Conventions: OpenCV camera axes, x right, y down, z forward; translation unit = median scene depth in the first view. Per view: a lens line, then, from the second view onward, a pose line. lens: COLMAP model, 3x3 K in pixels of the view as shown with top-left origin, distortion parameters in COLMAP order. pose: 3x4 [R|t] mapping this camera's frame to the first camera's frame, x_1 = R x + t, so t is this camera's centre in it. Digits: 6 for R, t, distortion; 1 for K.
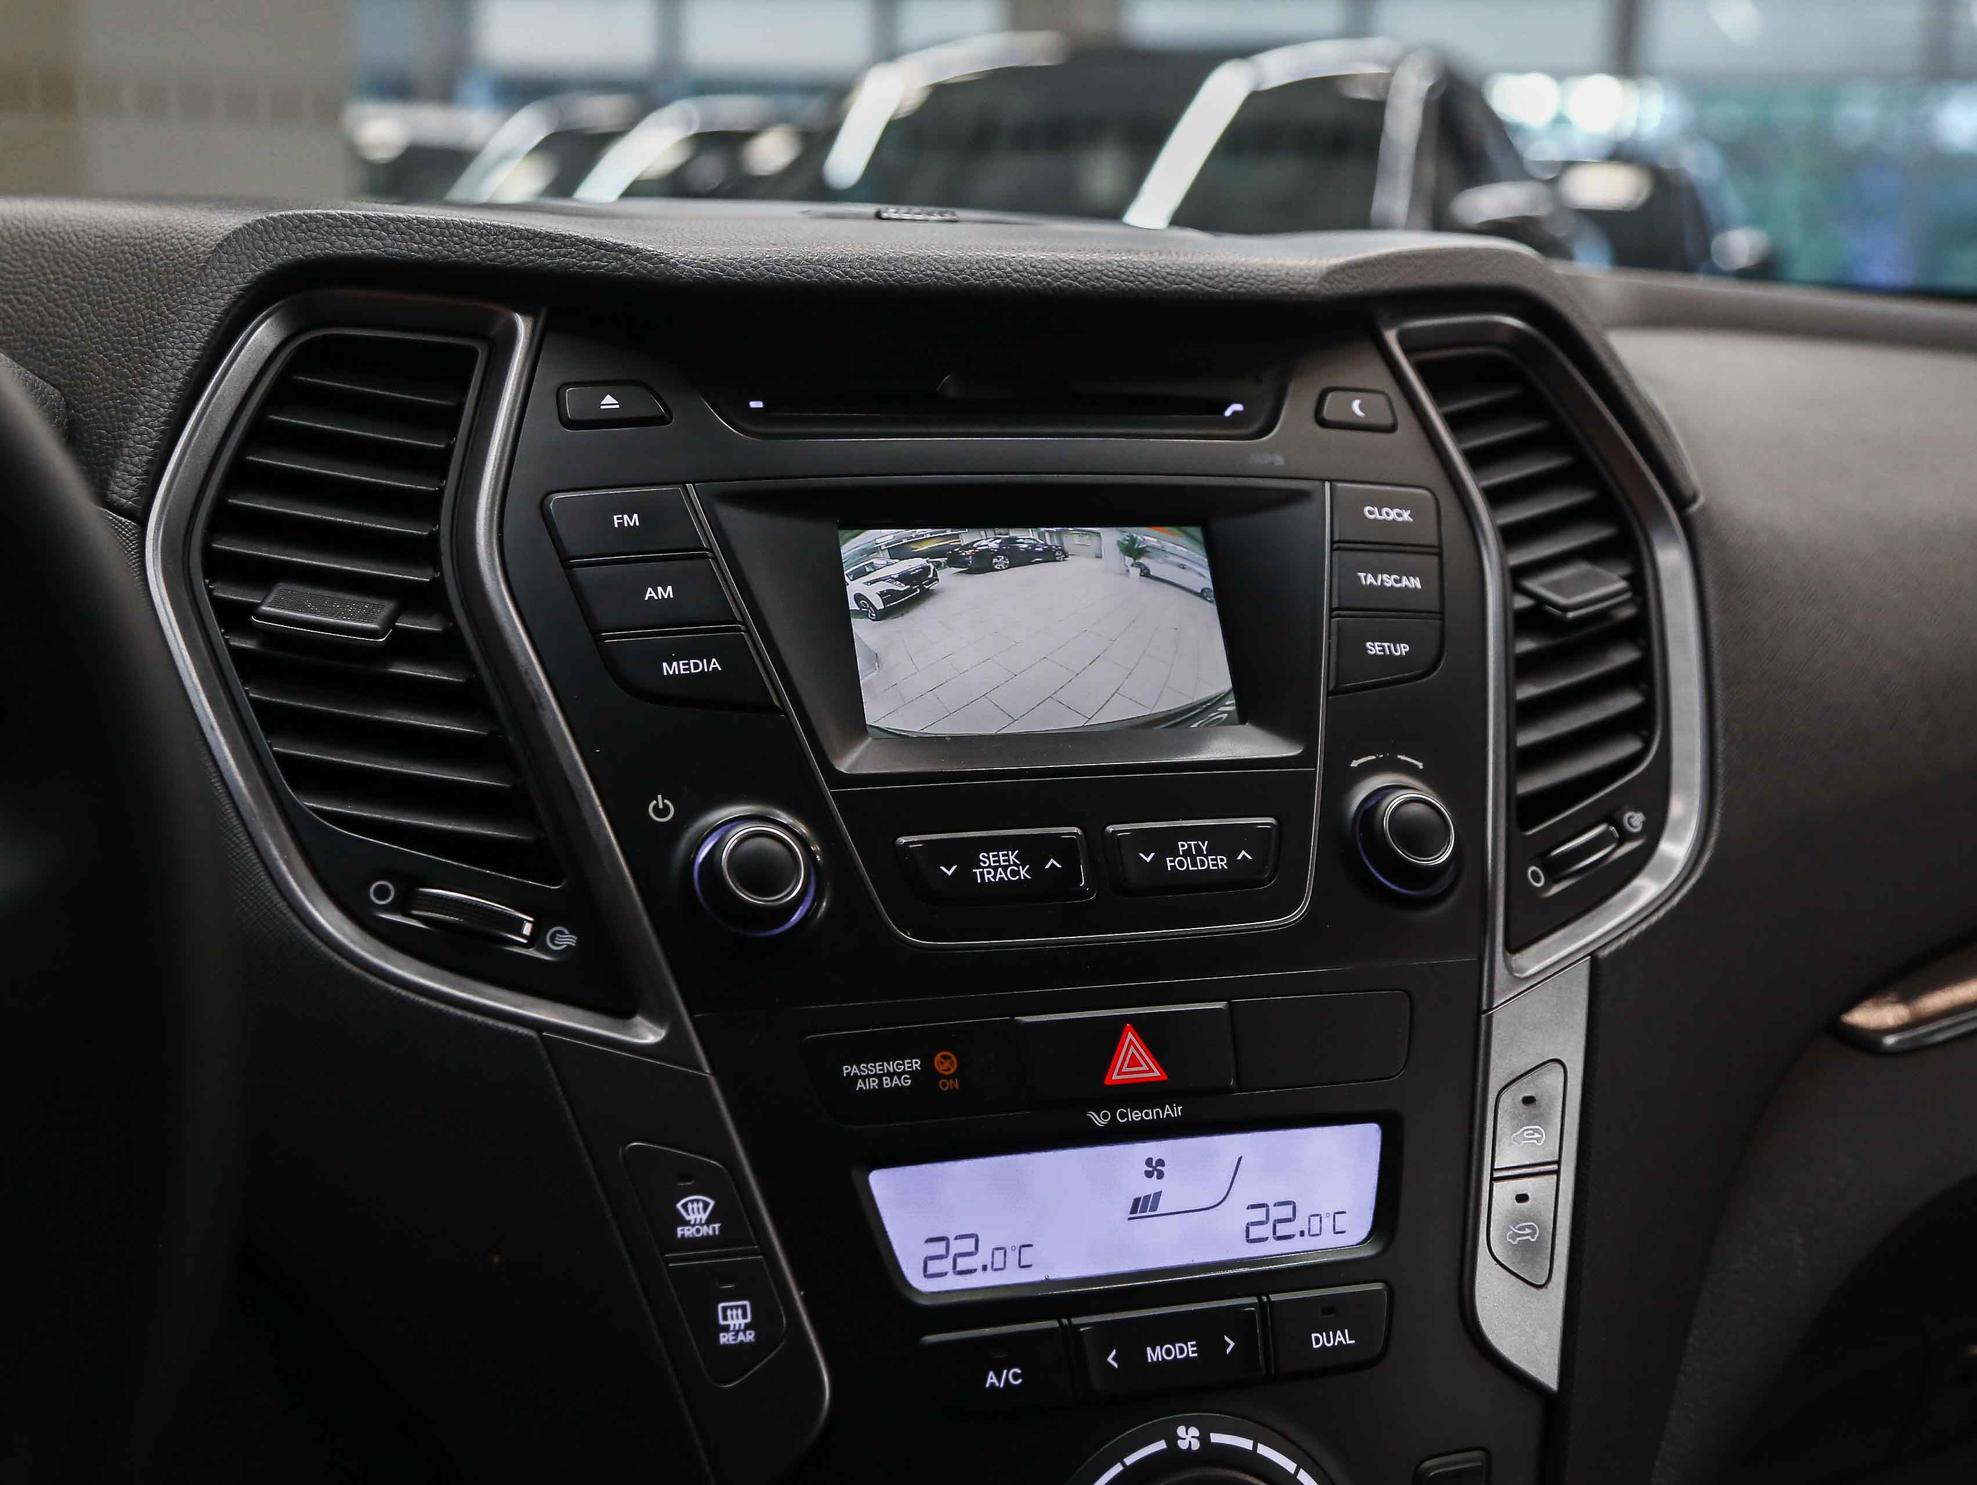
lens RADIAL K [[2592.9, 0, 989.1], [0, 2592.9, 745.0], [0, 0, 1]] dist [0.041882, 0.000000]
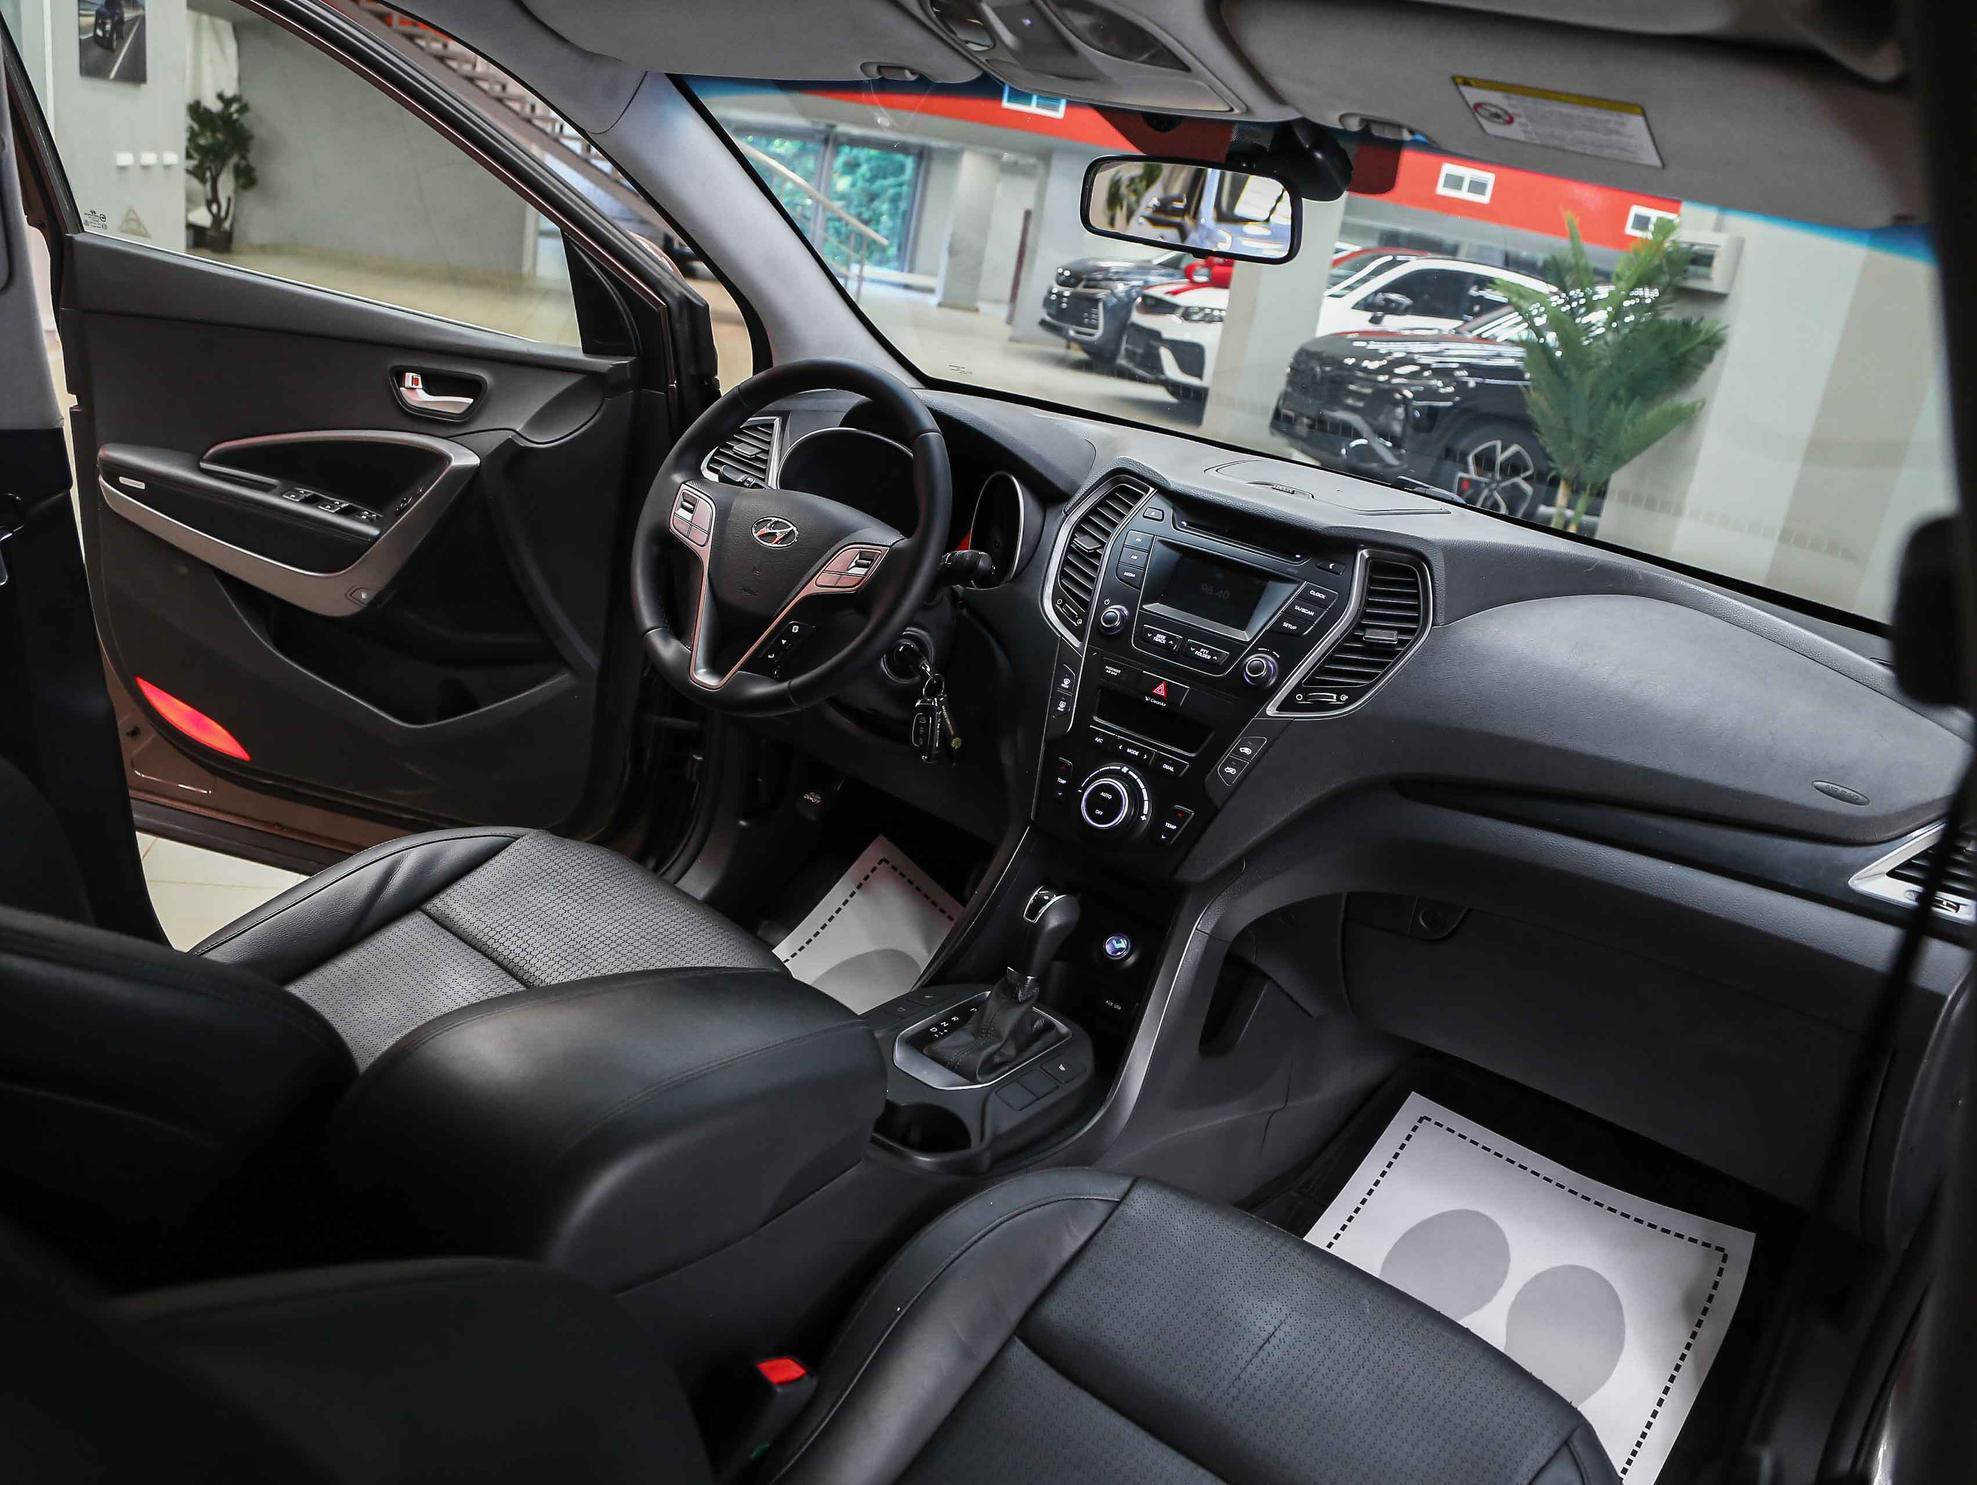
lens RADIAL K [[1534.9, 0, 986.7], [0, 1534.9, 750.6], [0, 0, 1]] dist [-0.118394, 0.050552]
pose [[0.541527, 0.334394, -0.771316, 1.829634], [-0.300960, 0.933792, 0.193534, -0.179418], [0.784966, 0.127331, 0.606313, -0.699288]]
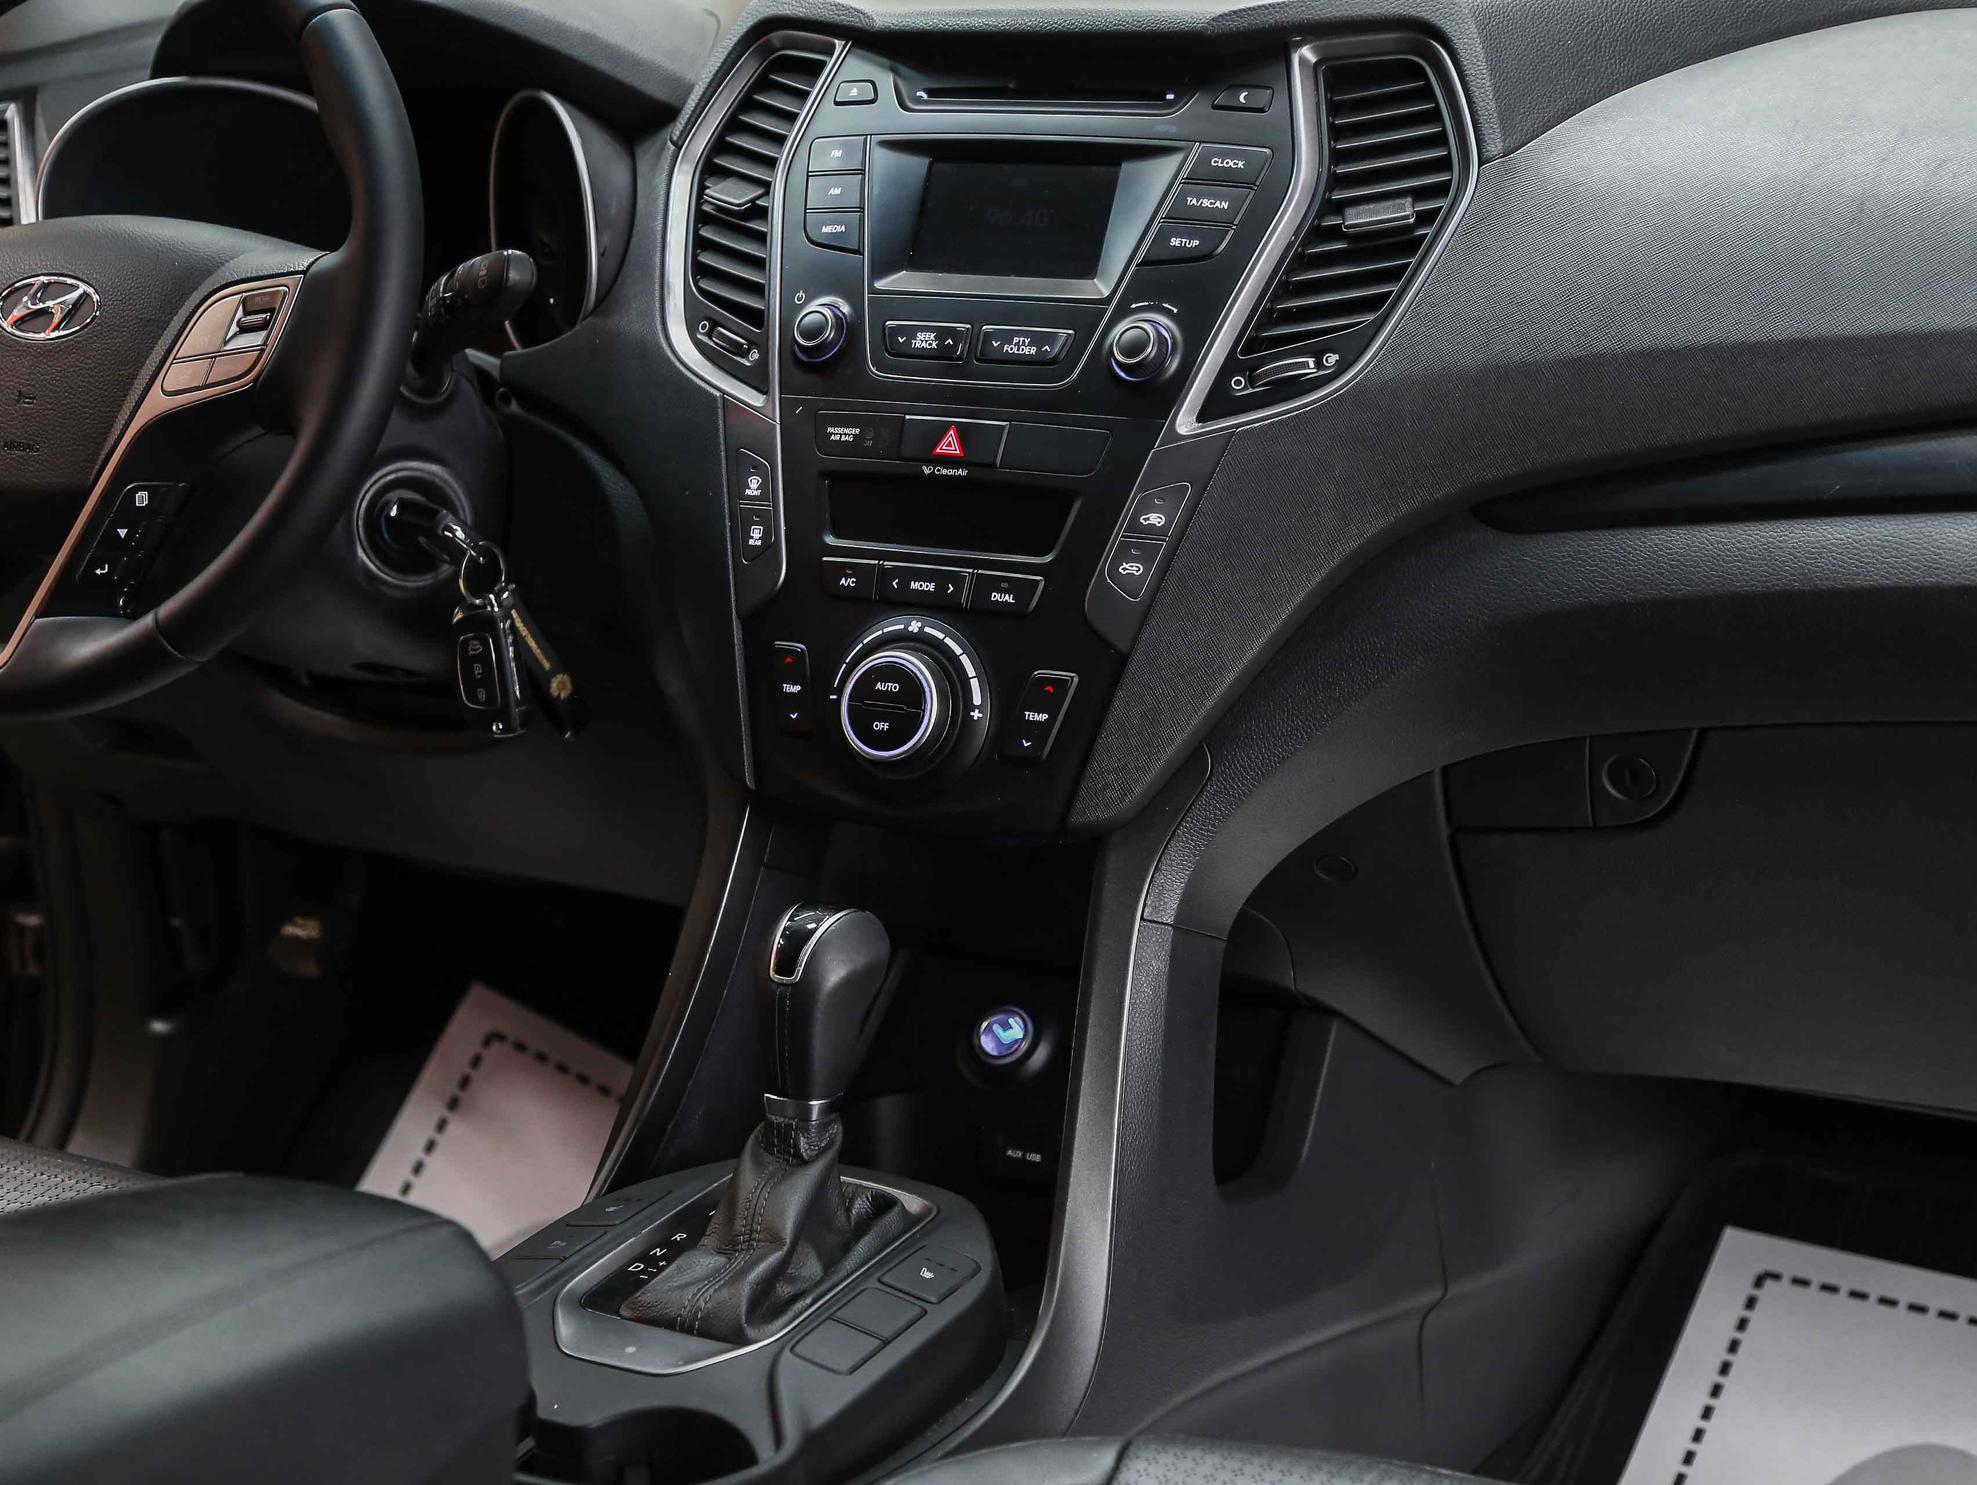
lens RADIAL K [[3361.0, 0, 980.3], [0, 3361.0, 755.2], [0, 0, 1]] dist [0.161405, 0.000000]
pose [[0.656577, 0.160221, -0.737045, 1.959568], [-0.086969, 0.986742, 0.137026, 0.003884], [0.749228, -0.025868, 0.661807, -0.657467]]
